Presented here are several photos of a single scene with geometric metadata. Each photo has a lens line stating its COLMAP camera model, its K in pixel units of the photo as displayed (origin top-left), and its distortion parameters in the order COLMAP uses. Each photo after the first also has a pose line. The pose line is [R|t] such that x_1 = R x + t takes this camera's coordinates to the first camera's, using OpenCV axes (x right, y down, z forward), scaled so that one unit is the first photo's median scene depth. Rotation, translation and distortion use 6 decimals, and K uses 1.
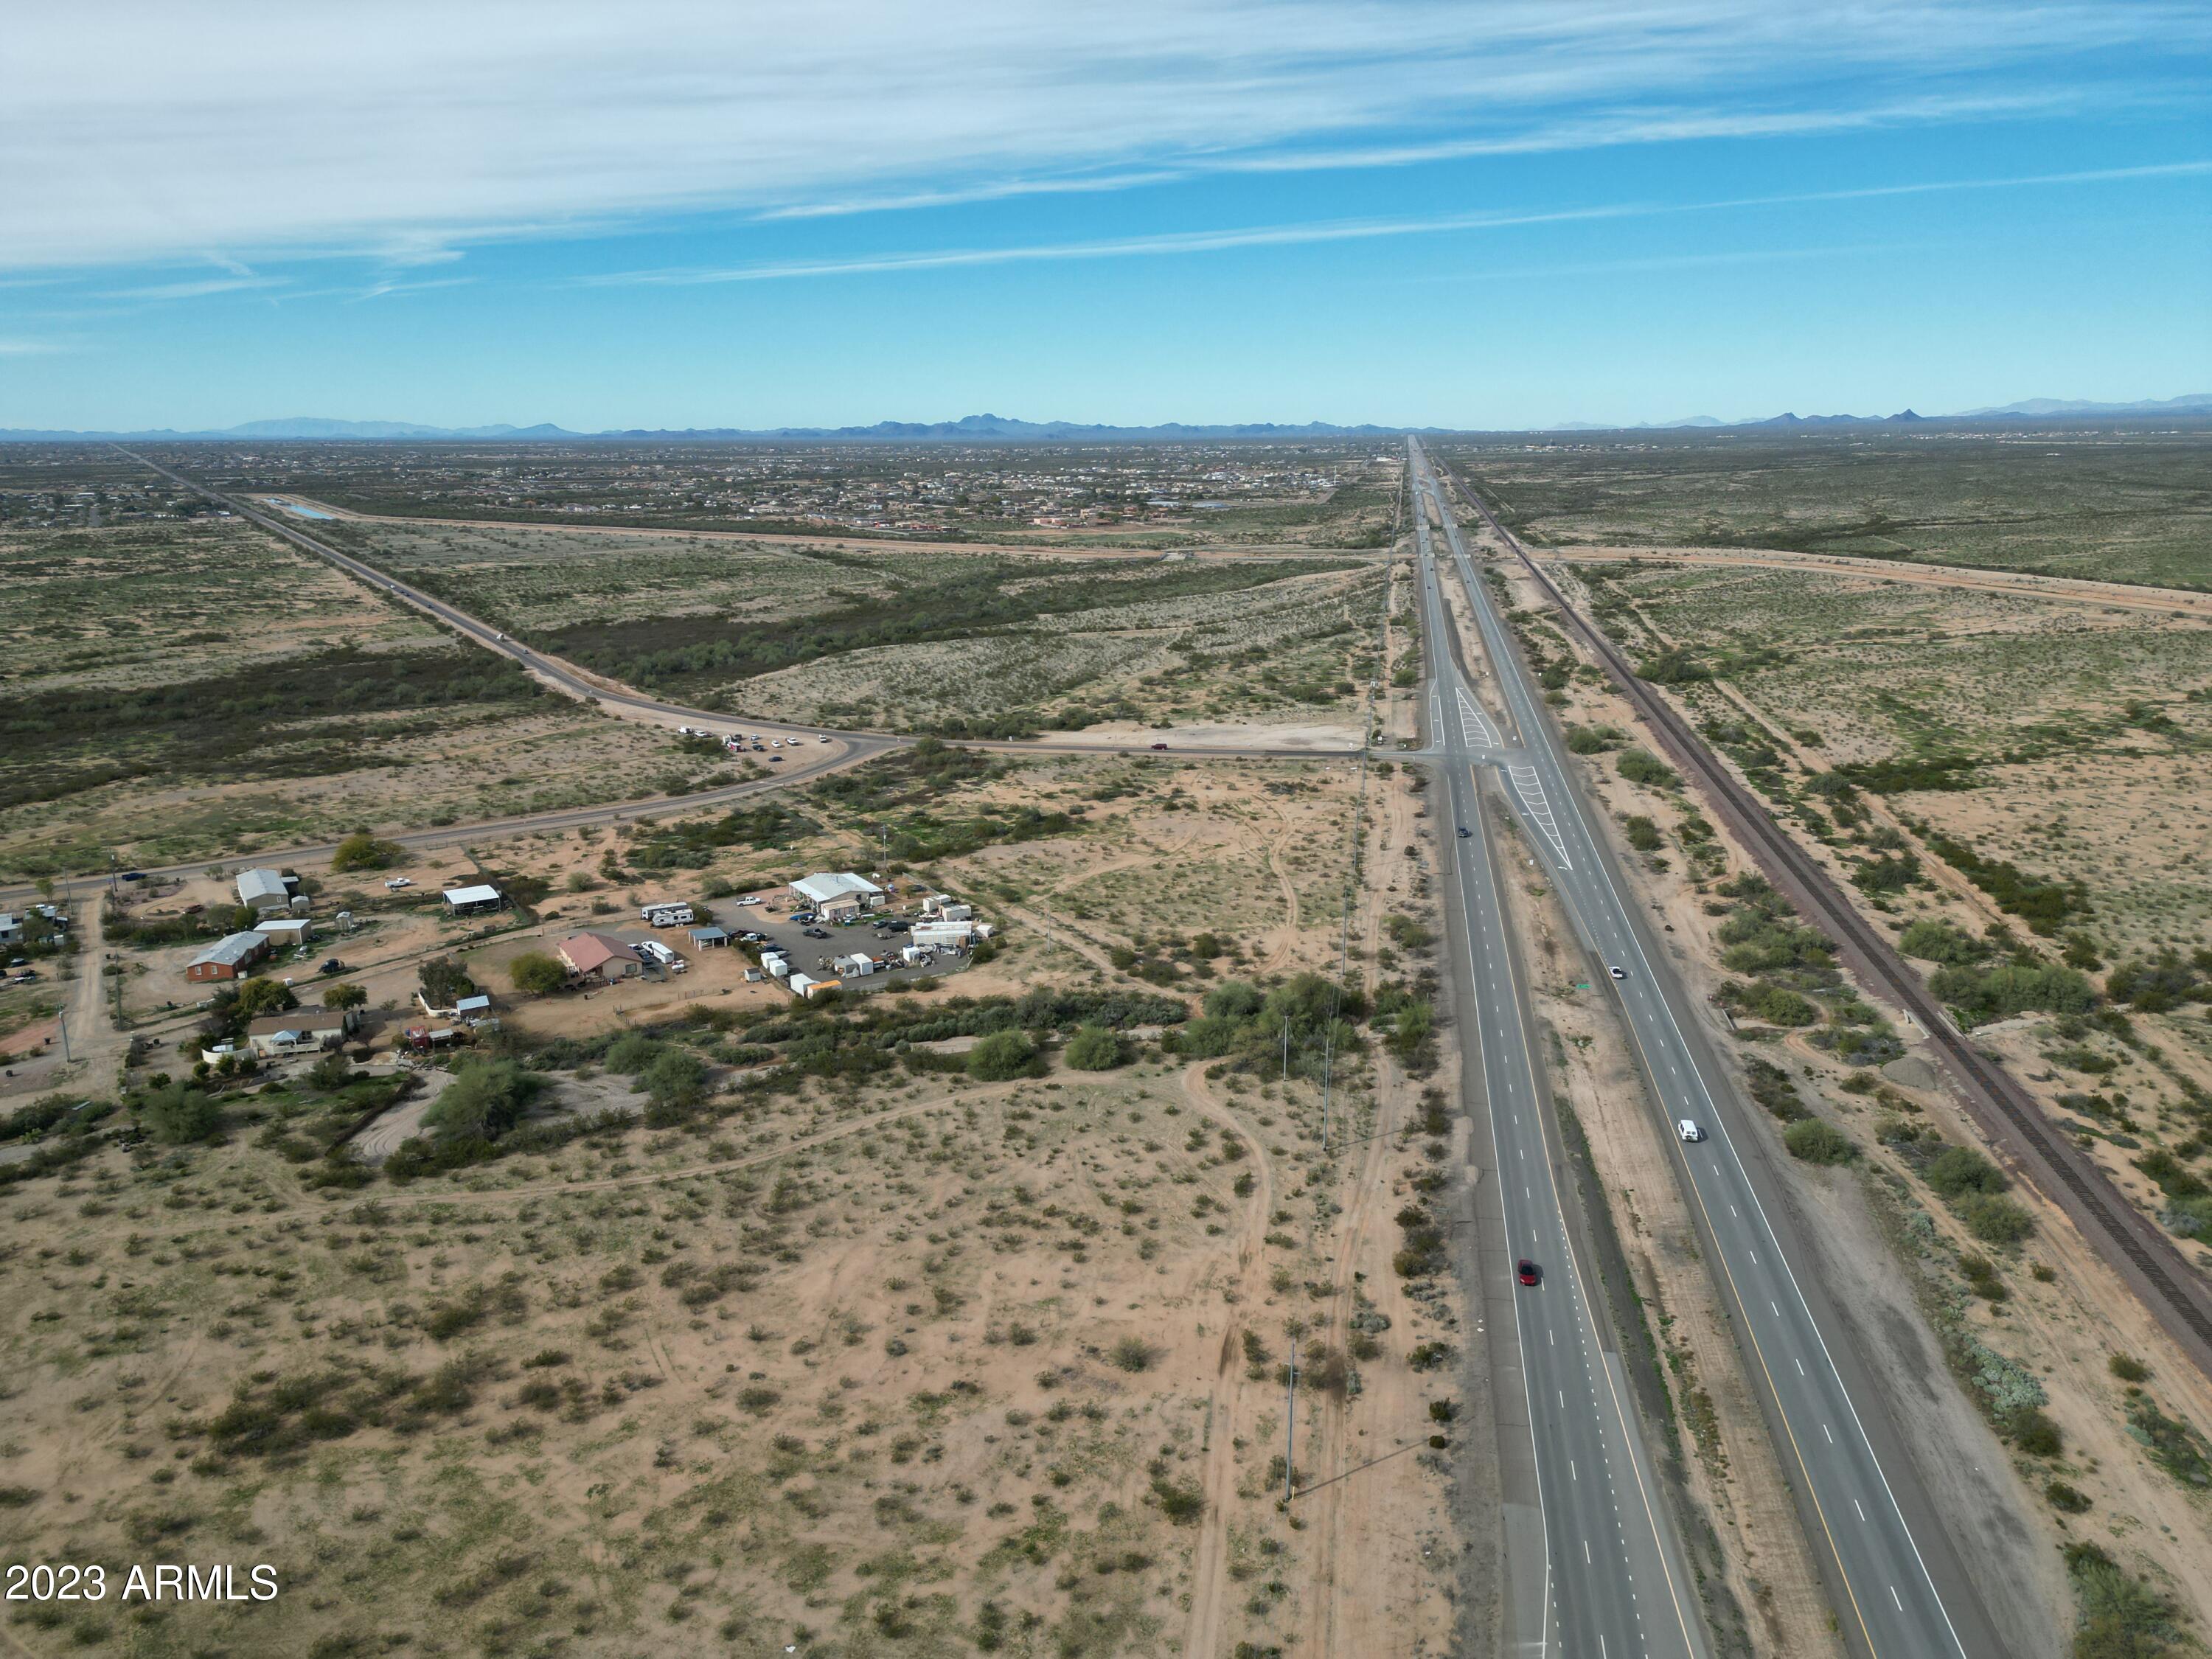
lens RADIAL K [[1559.3, 0, 1108.3], [0, 1559.3, 826.8], [0, 0, 1]] dist [0.077554, -0.068503]
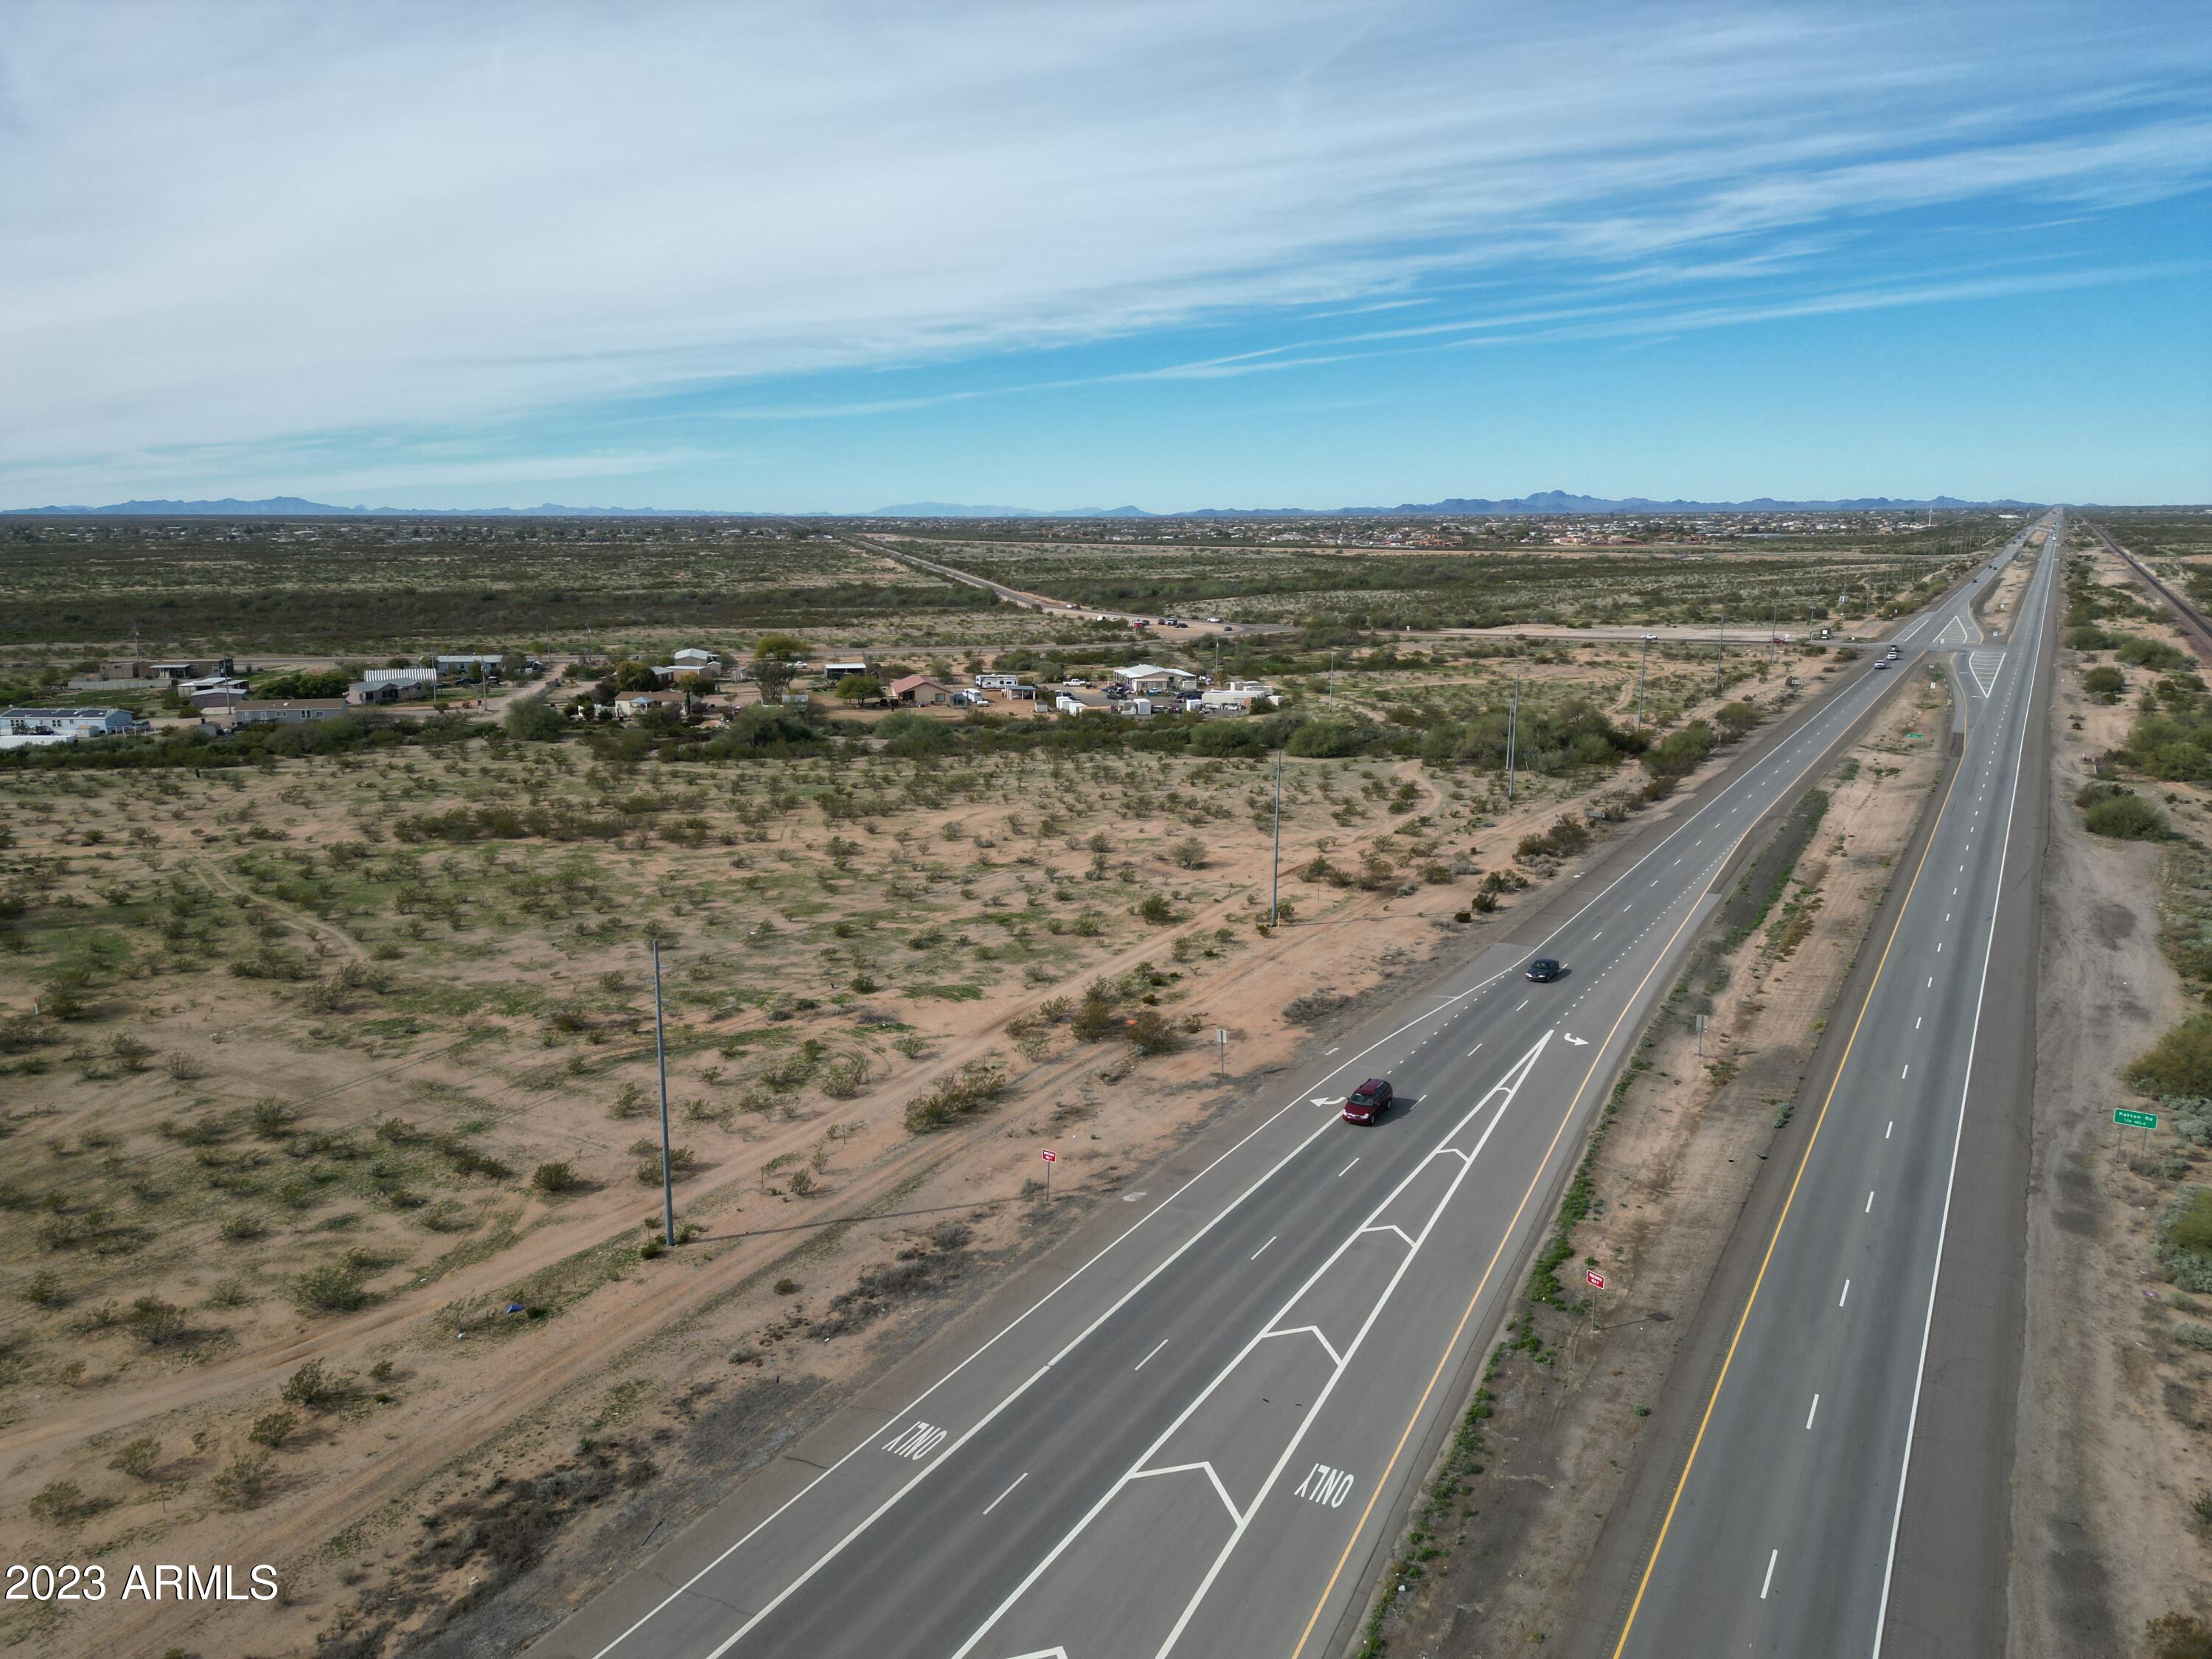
lens RADIAL K [[1559.3, 0, 1098.8], [0, 1559.3, 820.7], [0, 0, 1]] dist [0.077554, -0.068503]
pose [[0.940428, 0.068868, -0.332946, 0.265566], [-0.083940, 0.995986, -0.031079, 0.325674], [0.329469, 0.057175, 0.942434, 0.049446]]
